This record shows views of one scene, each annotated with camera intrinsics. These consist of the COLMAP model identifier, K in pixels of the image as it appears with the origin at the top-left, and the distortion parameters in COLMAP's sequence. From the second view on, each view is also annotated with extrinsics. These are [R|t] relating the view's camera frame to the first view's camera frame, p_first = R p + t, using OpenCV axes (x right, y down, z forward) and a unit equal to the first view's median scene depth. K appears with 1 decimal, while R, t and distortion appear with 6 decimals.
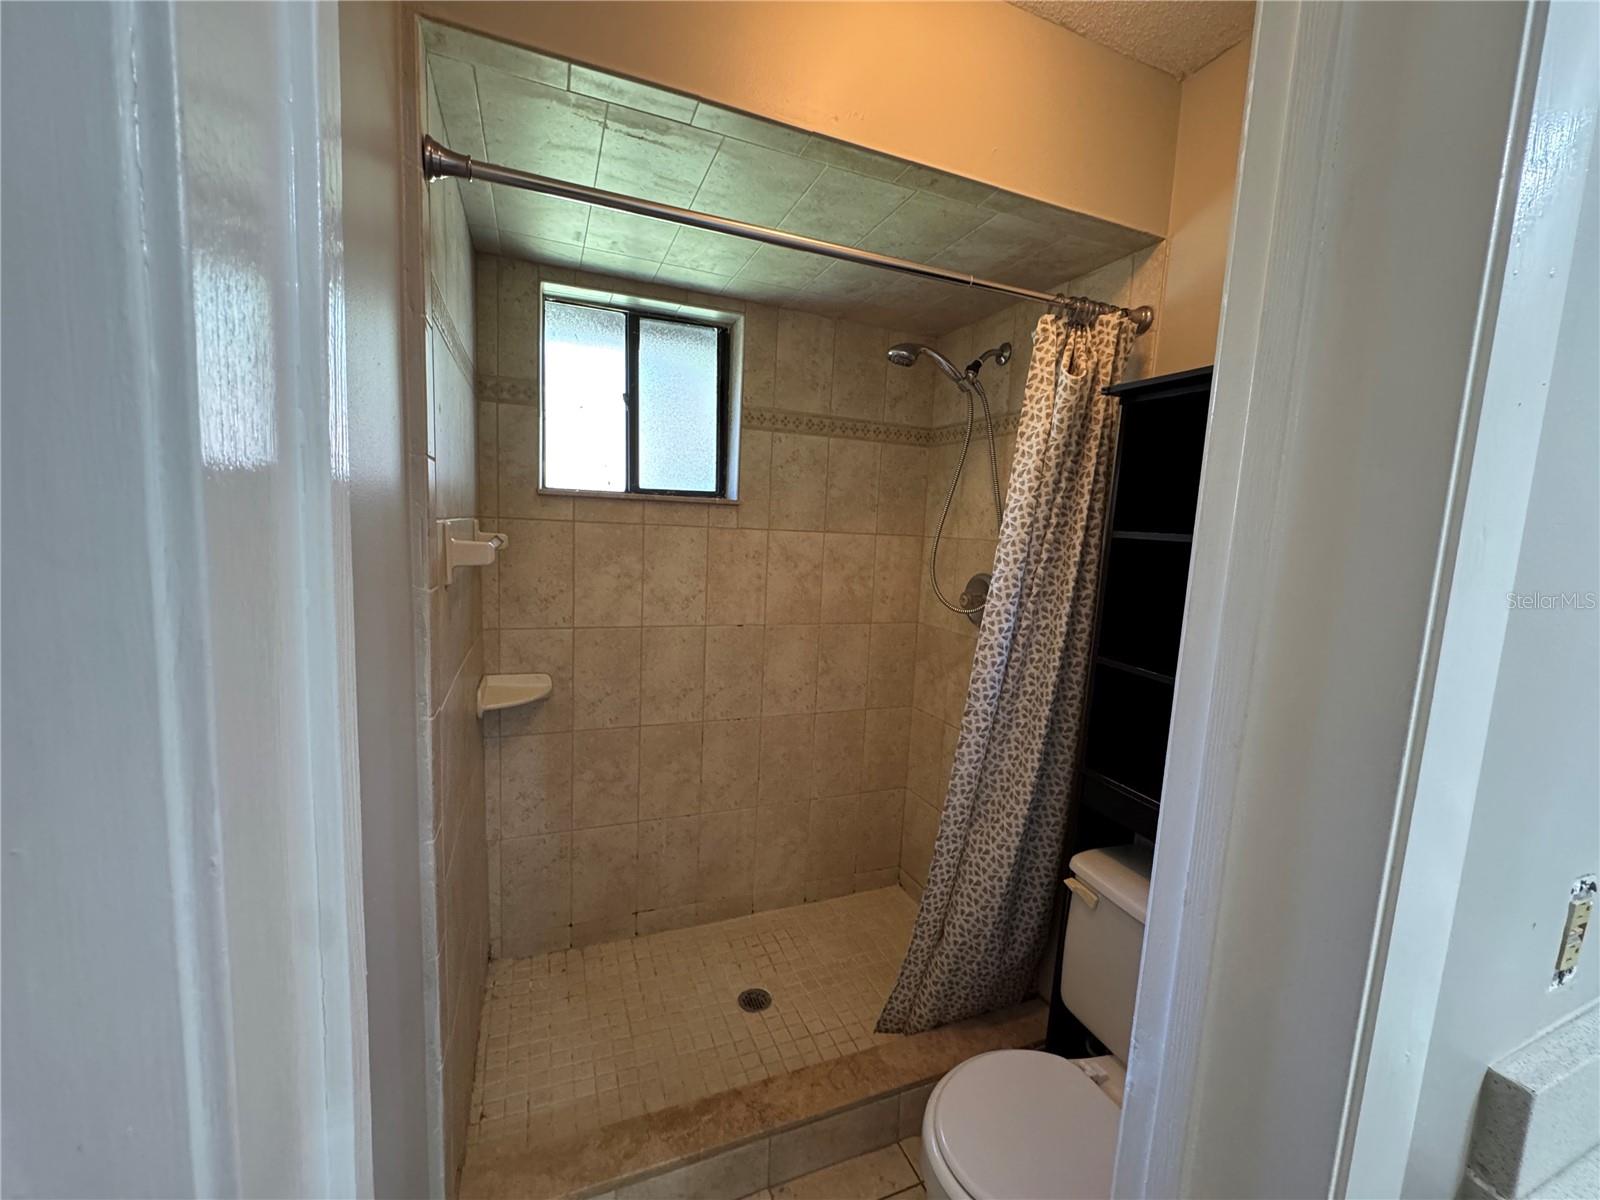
lens RADIAL K [[643.3, 0, 800.2], [0, 643.3, 596.4], [0, 0, 1]] dist [-0.001885, 0.000231]
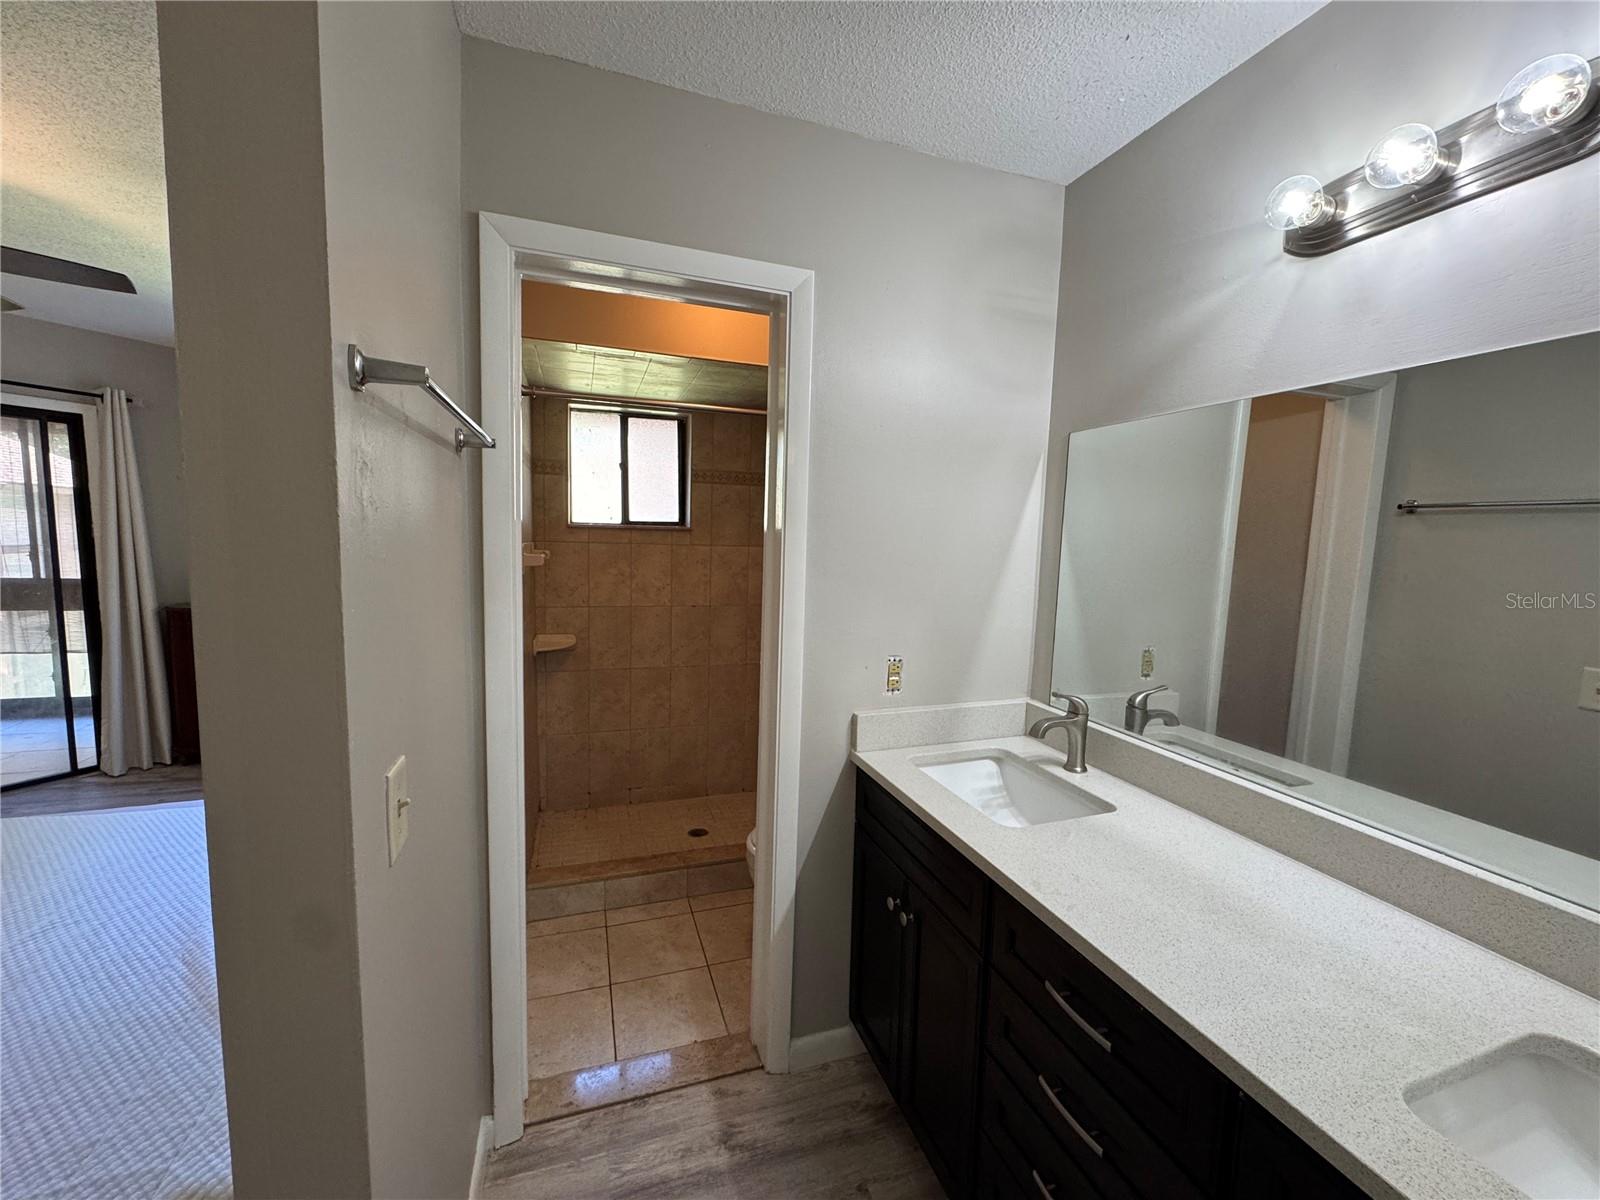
lens RADIAL K [[643.3, 0, 797.9], [0, 643.3, 595.6], [0, 0, 1]] dist [-0.001885, 0.000231]
pose [[0.998252, -0.014238, -0.057362, 0.264286], [0.012847, 0.999617, -0.024530, 0.064345], [0.057689, 0.023750, 0.998052, -0.586634]]
